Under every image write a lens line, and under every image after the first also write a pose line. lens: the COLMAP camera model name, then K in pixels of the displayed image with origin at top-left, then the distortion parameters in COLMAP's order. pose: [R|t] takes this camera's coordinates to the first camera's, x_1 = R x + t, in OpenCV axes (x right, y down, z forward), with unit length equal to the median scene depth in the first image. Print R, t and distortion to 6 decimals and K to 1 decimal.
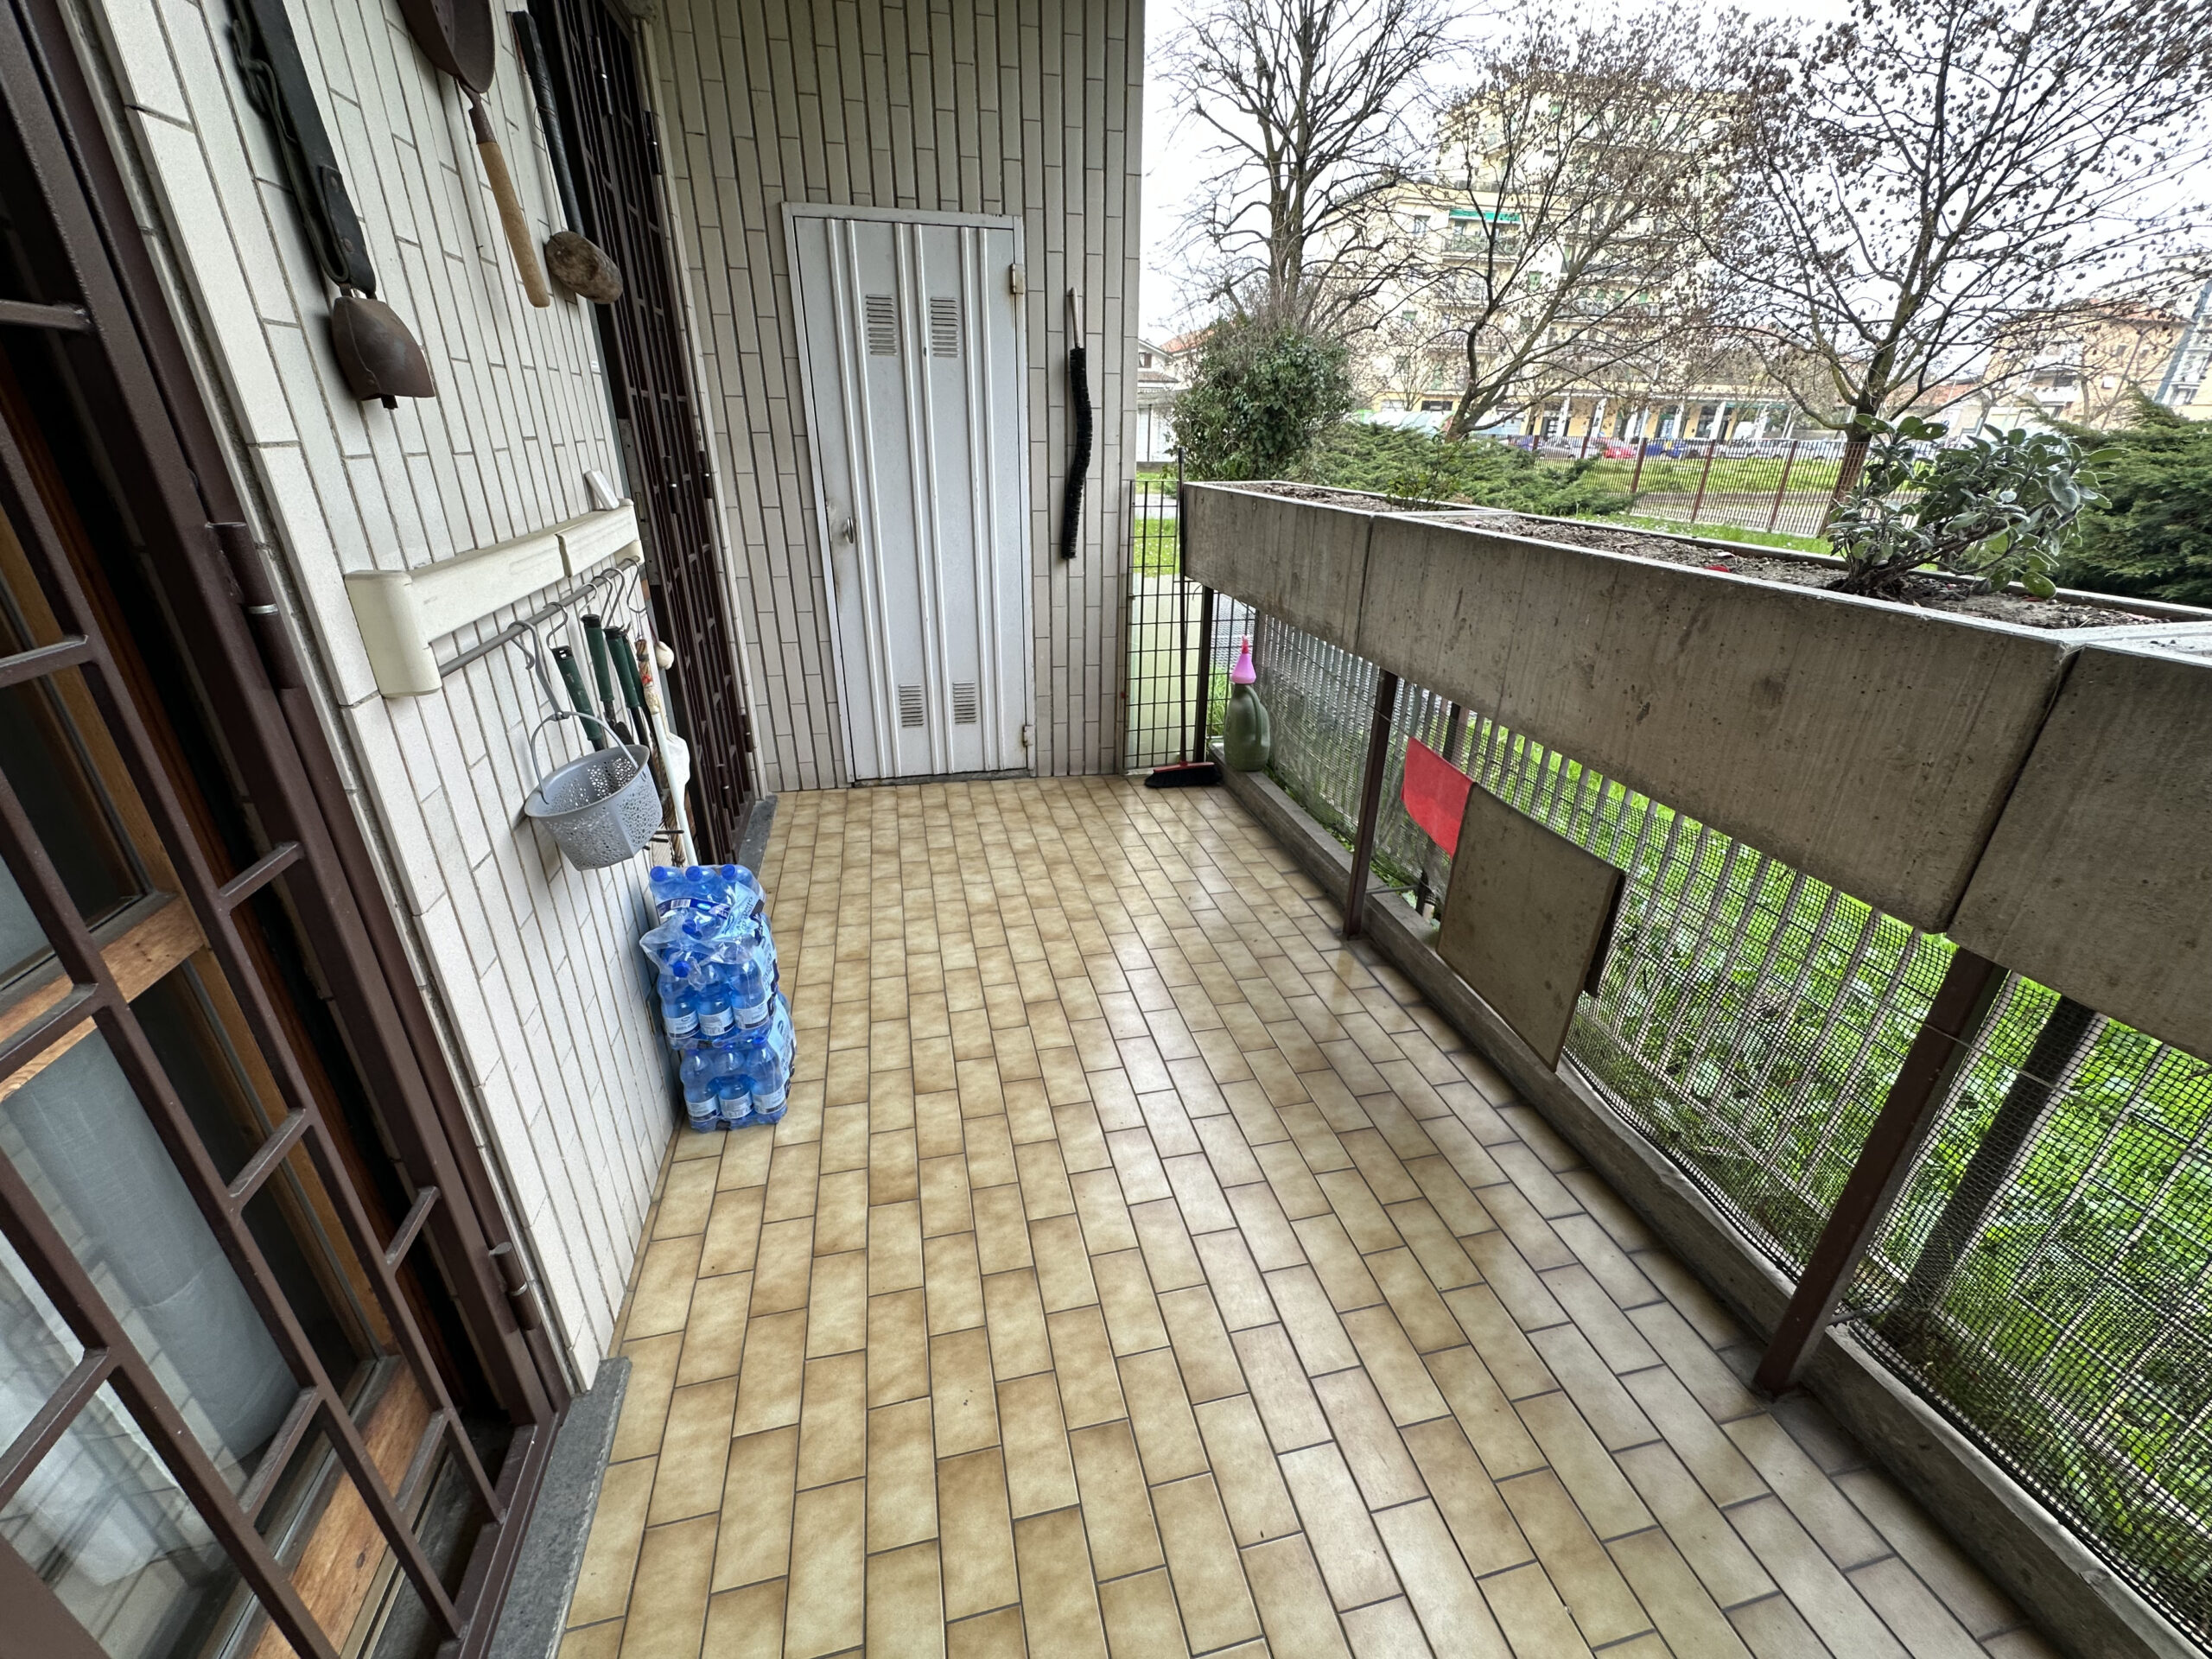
lens RADIAL K [[881.9, 0, 1102.2], [0, 881.9, 825.3], [0, 0, 1]] dist [-0.005620, 0.000143]
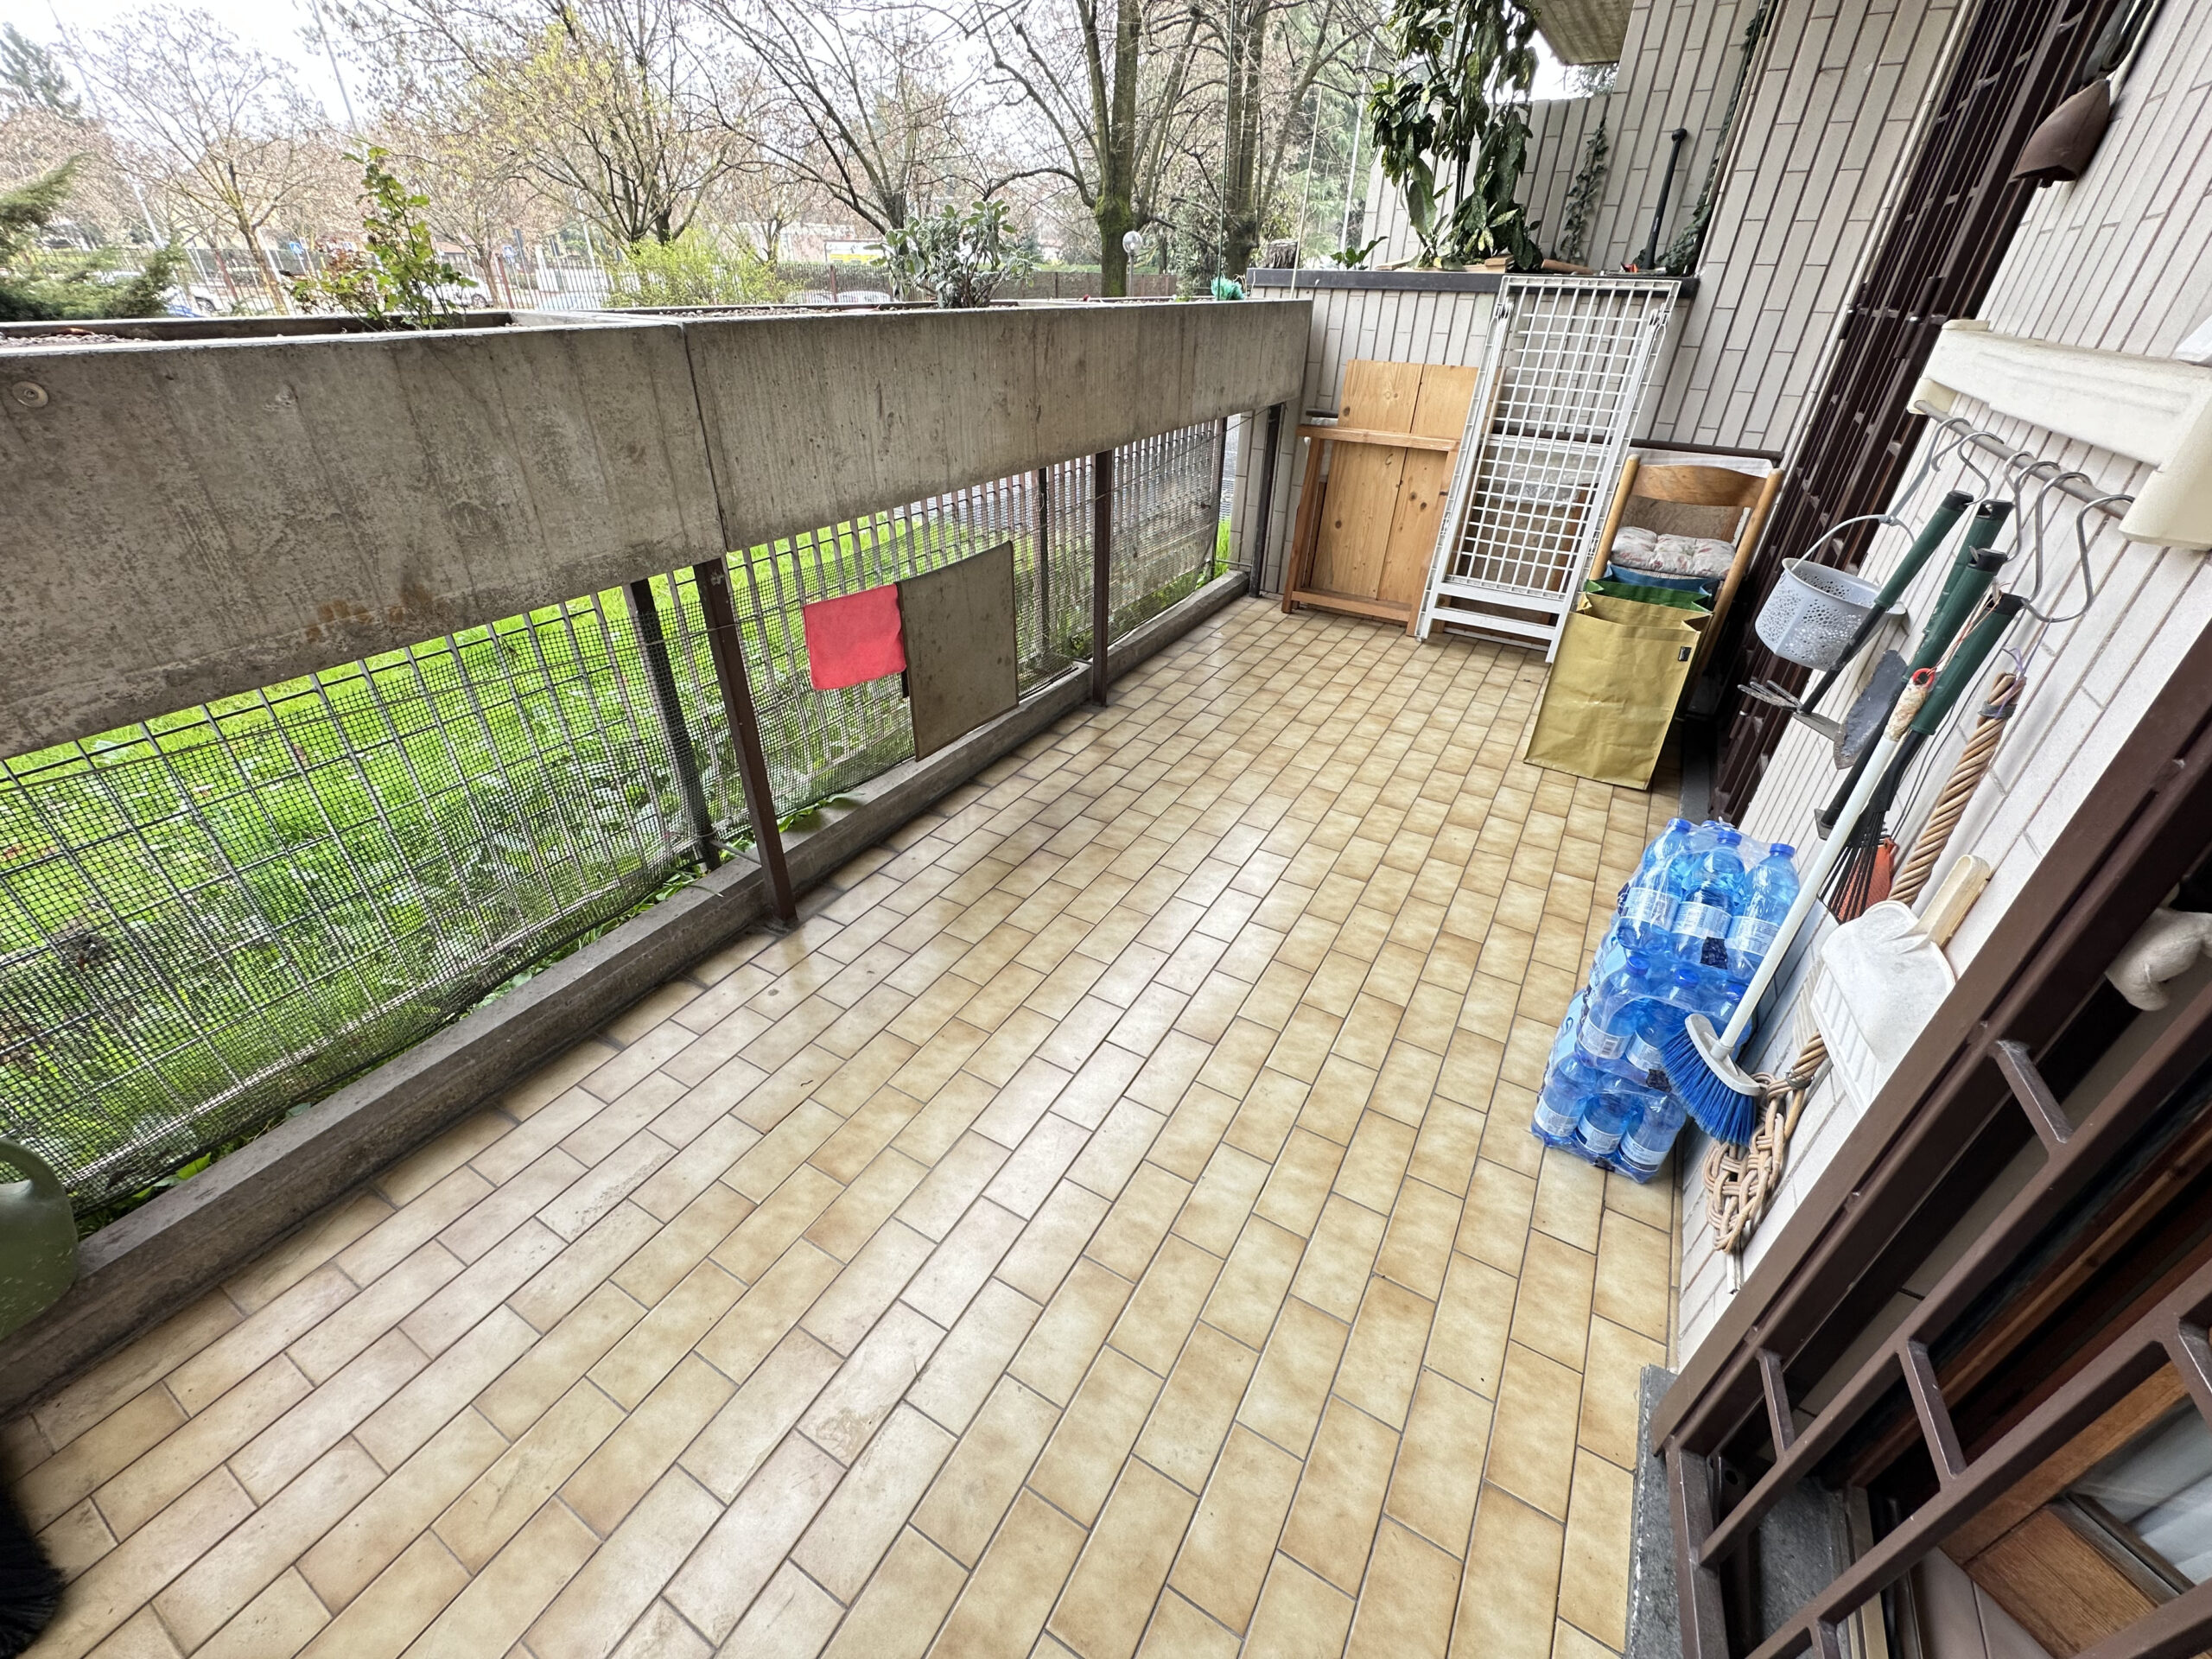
lens RADIAL K [[881.9, 0, 1102.1], [0, 881.9, 831.9], [0, 0, 1]] dist [-0.005620, 0.000143]
pose [[-0.723168, -0.387651, 0.571625, -0.498524], [0.263178, 0.610532, 0.746986, -0.646516], [-0.638565, 0.690635, -0.339496, 1.584470]]
